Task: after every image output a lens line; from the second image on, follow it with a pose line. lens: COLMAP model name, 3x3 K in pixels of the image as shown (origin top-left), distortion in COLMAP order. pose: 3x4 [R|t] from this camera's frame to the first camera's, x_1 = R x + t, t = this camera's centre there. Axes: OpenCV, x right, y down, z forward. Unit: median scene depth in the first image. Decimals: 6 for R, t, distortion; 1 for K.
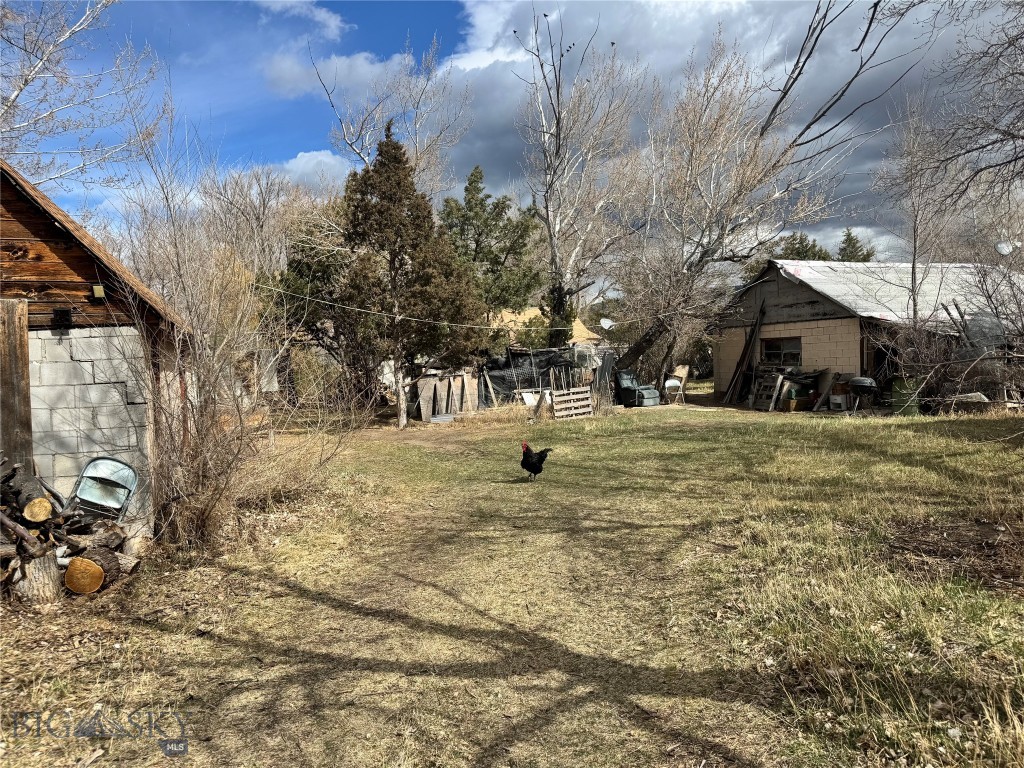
lens RADIAL K [[712.5, 0, 519.8], [0, 712.5, 381.4], [0, 0, 1]] dist [0.127774, -0.204746]
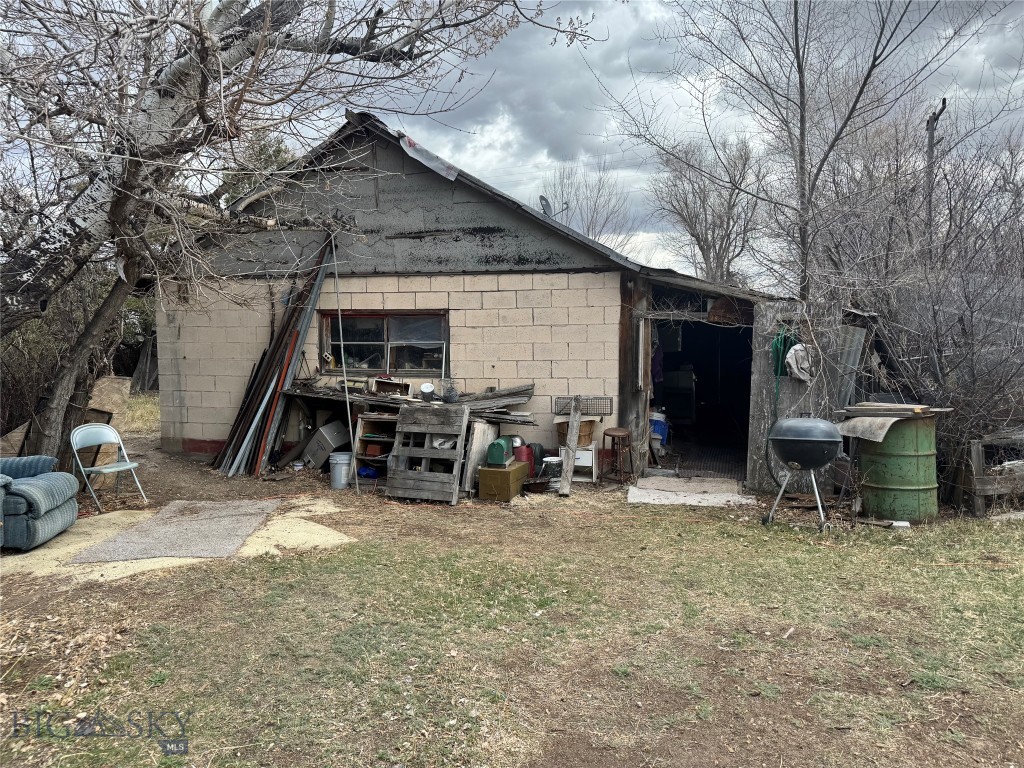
lens RADIAL K [[712.5, 0, 519.8], [0, 712.5, 381.4], [0, 0, 1]] dist [0.127774, -0.204746]
pose [[0.563247, -0.016971, 0.826114, 0.064773], [0.008588, 0.999855, 0.014685, -0.026144], [-0.826244, -0.001177, 0.563312, 0.750673]]
